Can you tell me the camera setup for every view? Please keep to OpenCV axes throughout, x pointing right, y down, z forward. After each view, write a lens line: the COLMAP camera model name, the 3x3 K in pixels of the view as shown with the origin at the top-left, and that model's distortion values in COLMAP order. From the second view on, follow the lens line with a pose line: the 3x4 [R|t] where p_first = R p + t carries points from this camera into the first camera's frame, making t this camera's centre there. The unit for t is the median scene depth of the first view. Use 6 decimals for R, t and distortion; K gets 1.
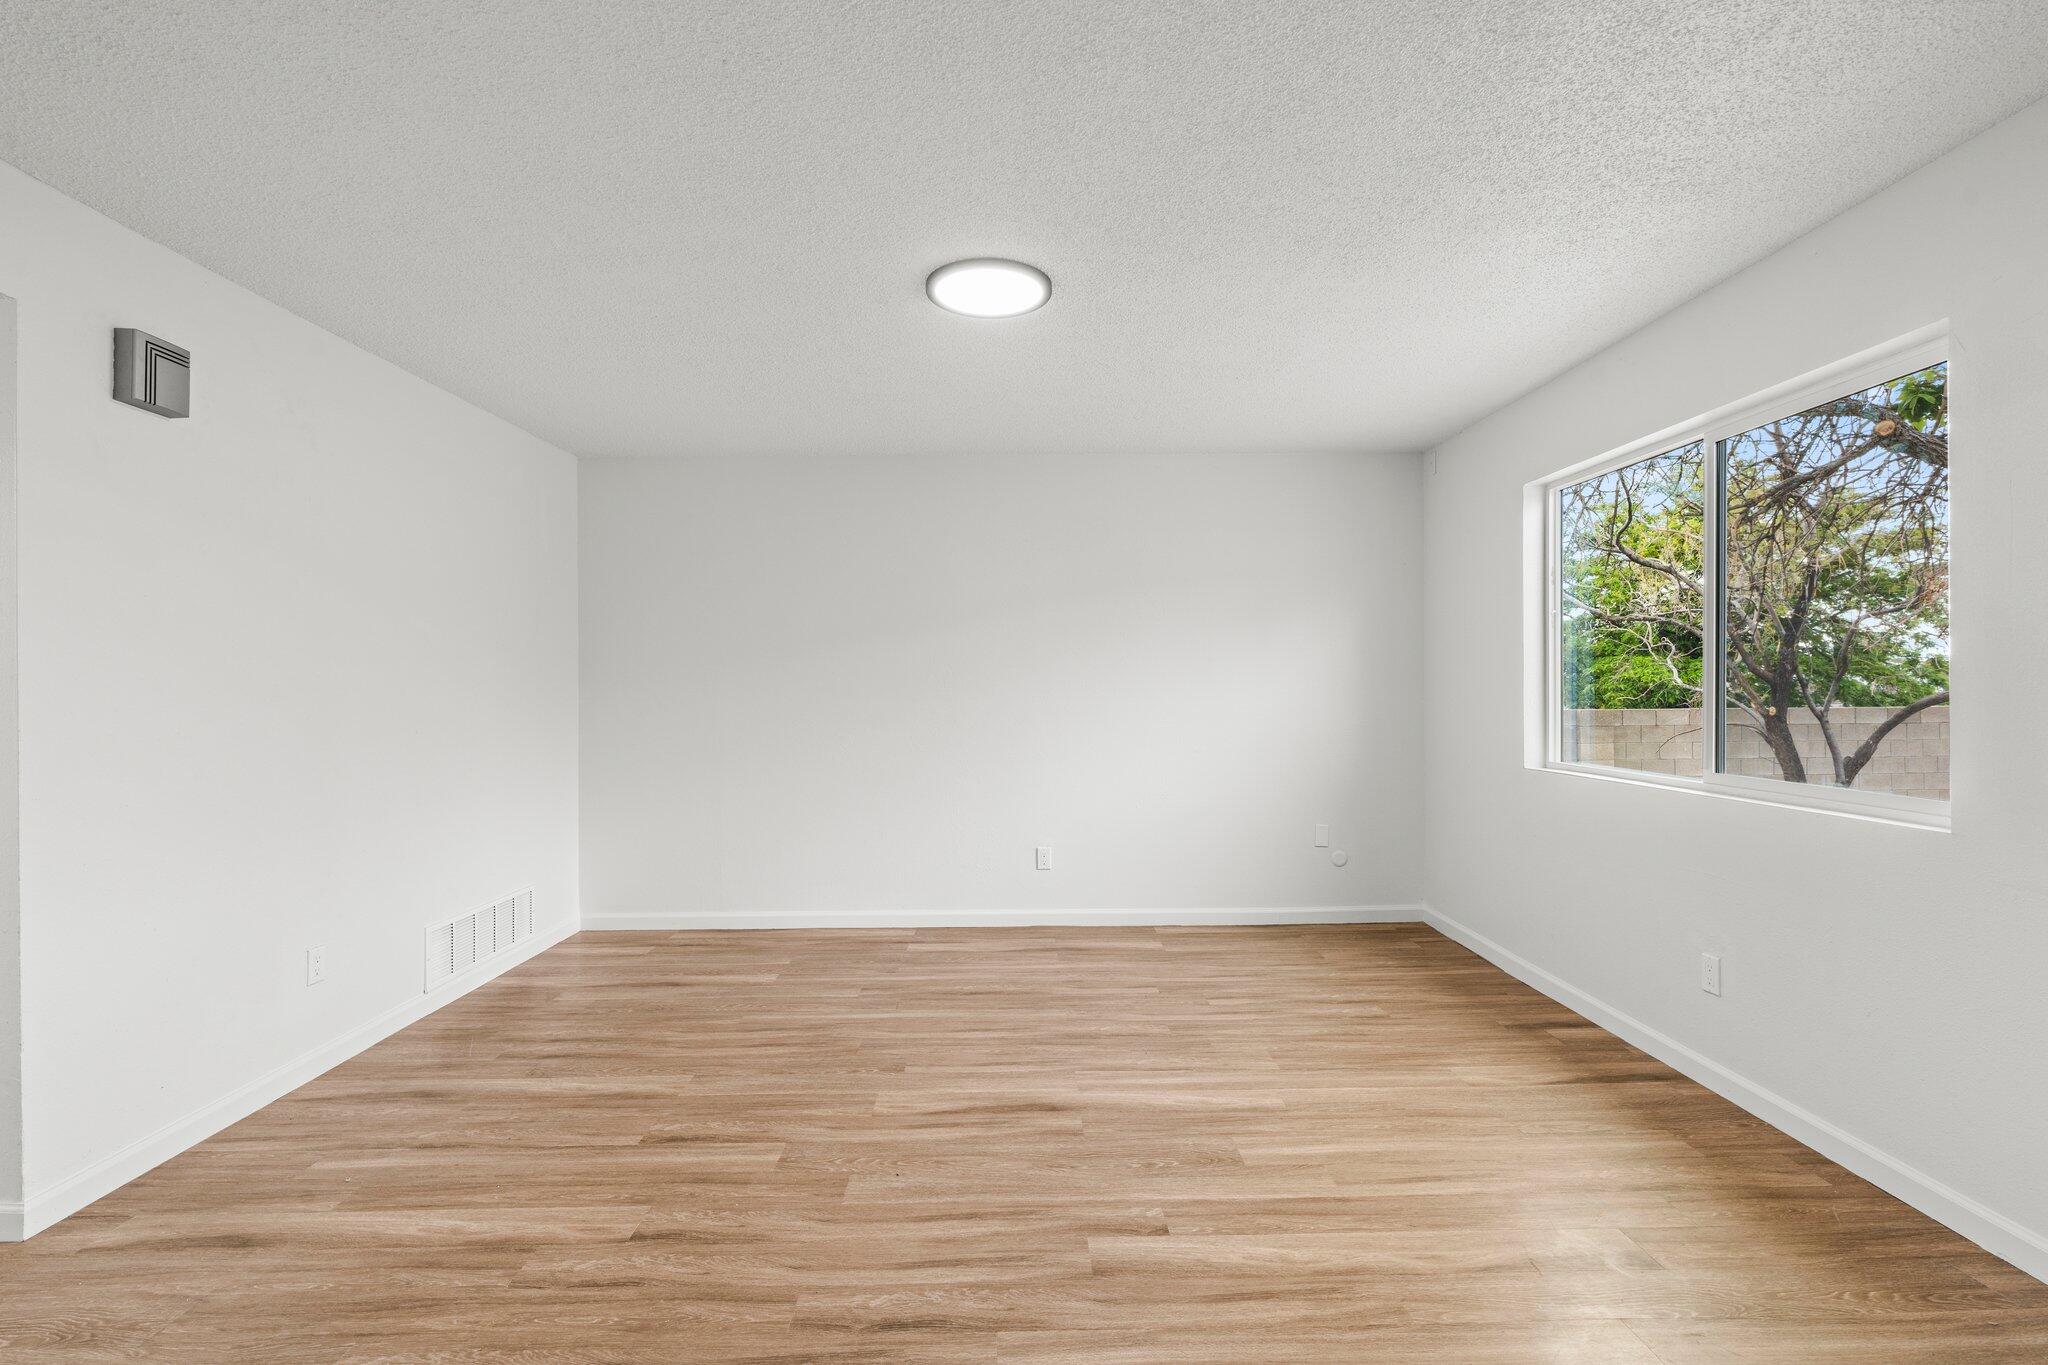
lens RADIAL K [[920.0, 0, 1024.2], [0, 920.0, 699.2], [0, 0, 1]] dist [-0.005080, 0.000992]
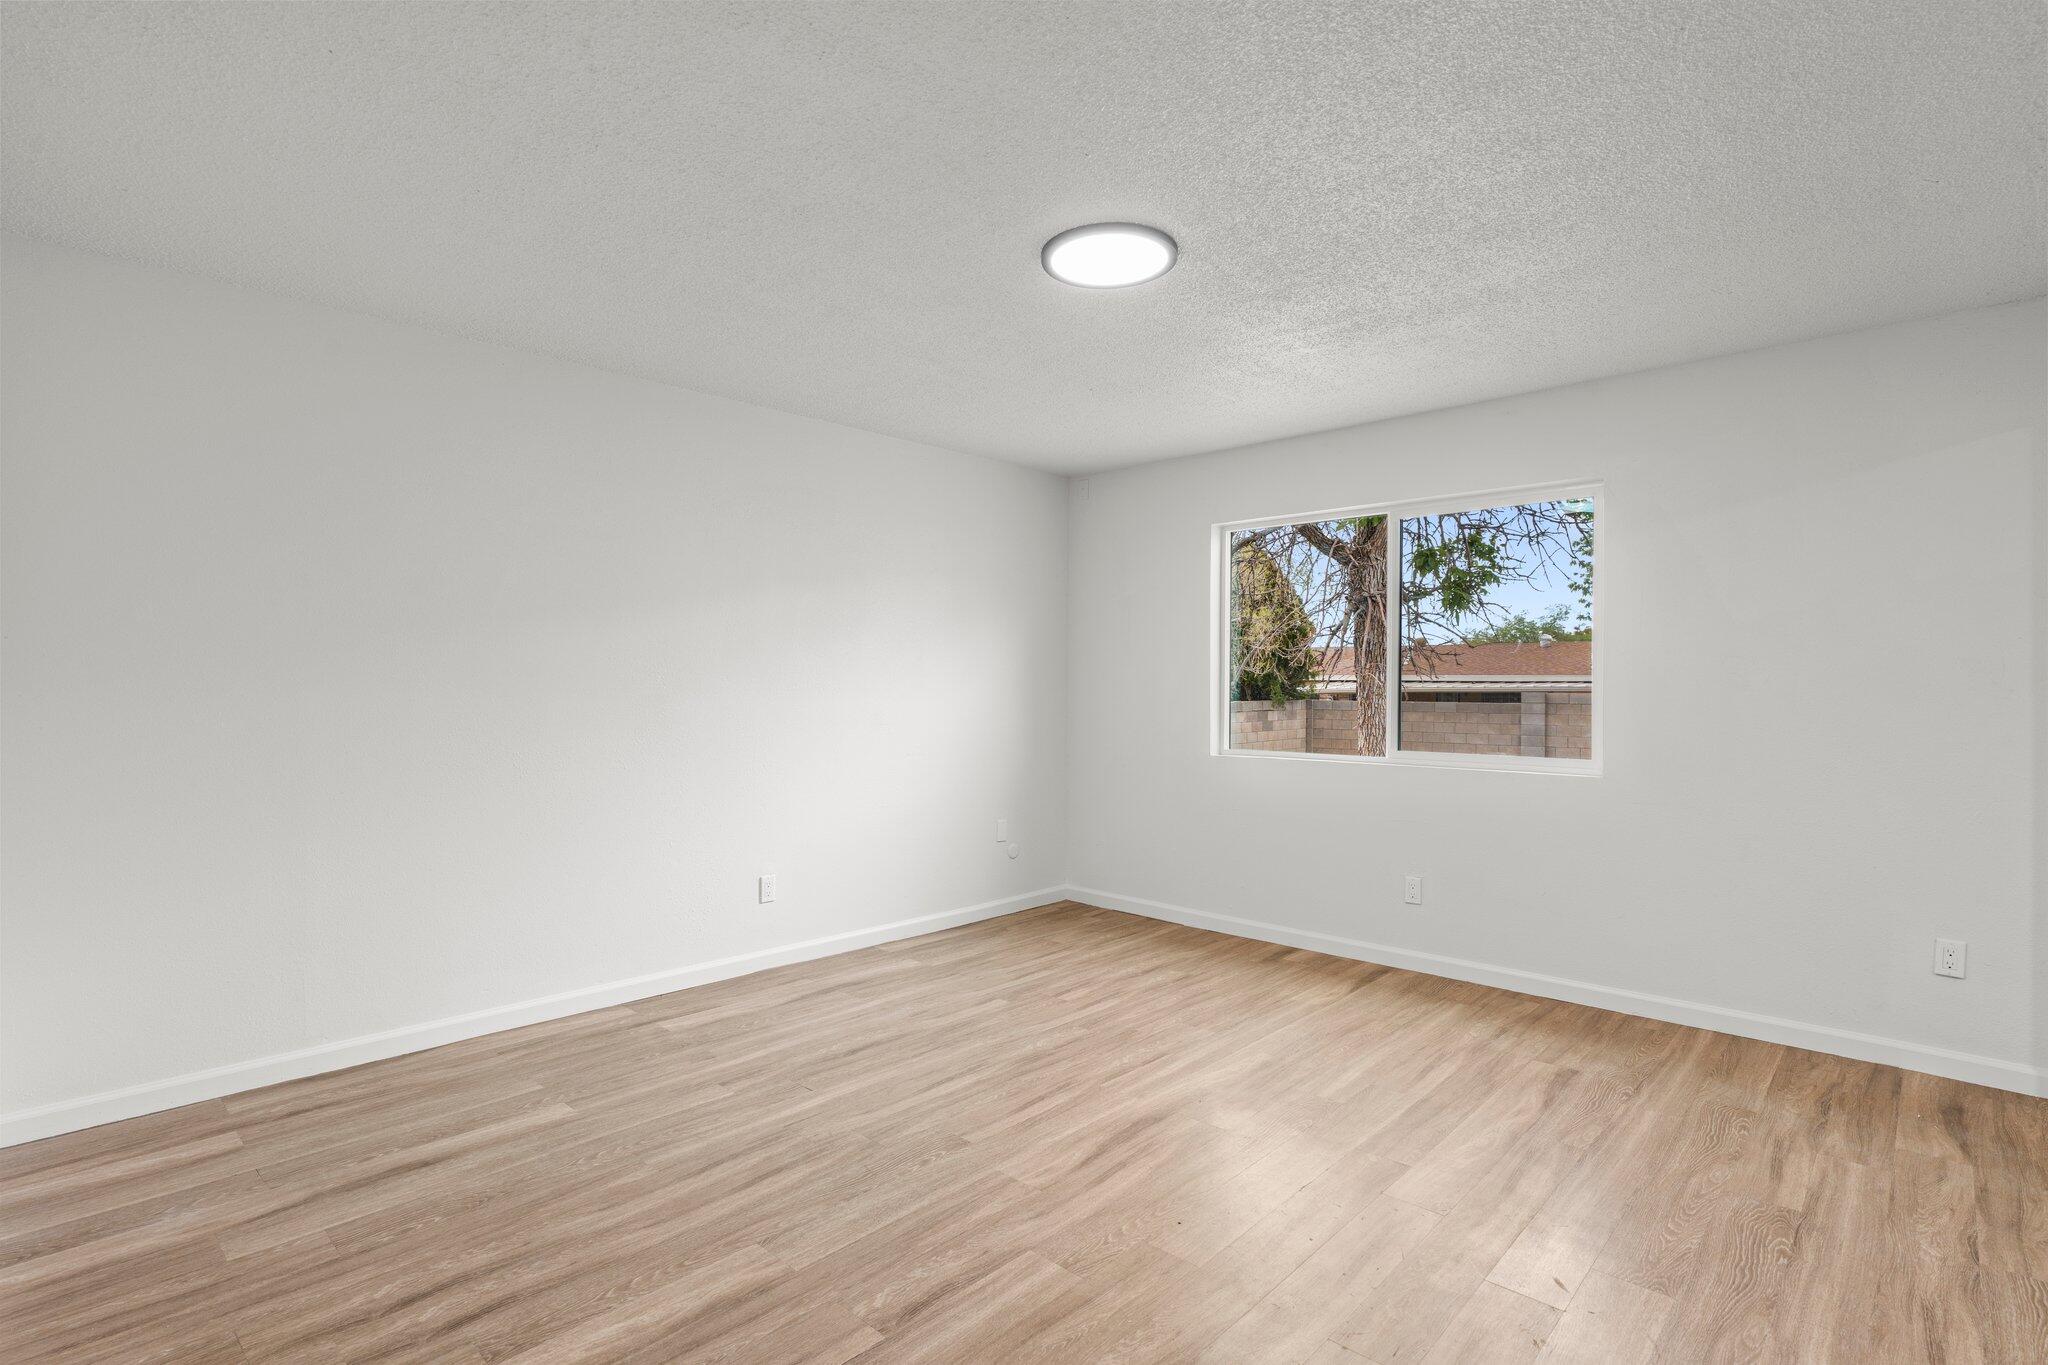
lens RADIAL K [[965.8, 0, 1022.0], [0, 965.8, 666.4], [0, 0, 1]] dist [-0.003231, -0.000329]
pose [[0.708489, 0.024946, 0.705281, -0.658854], [0.000018, 0.999374, -0.035367, -0.001113], [-0.705722, 0.025070, 0.708045, 0.293100]]
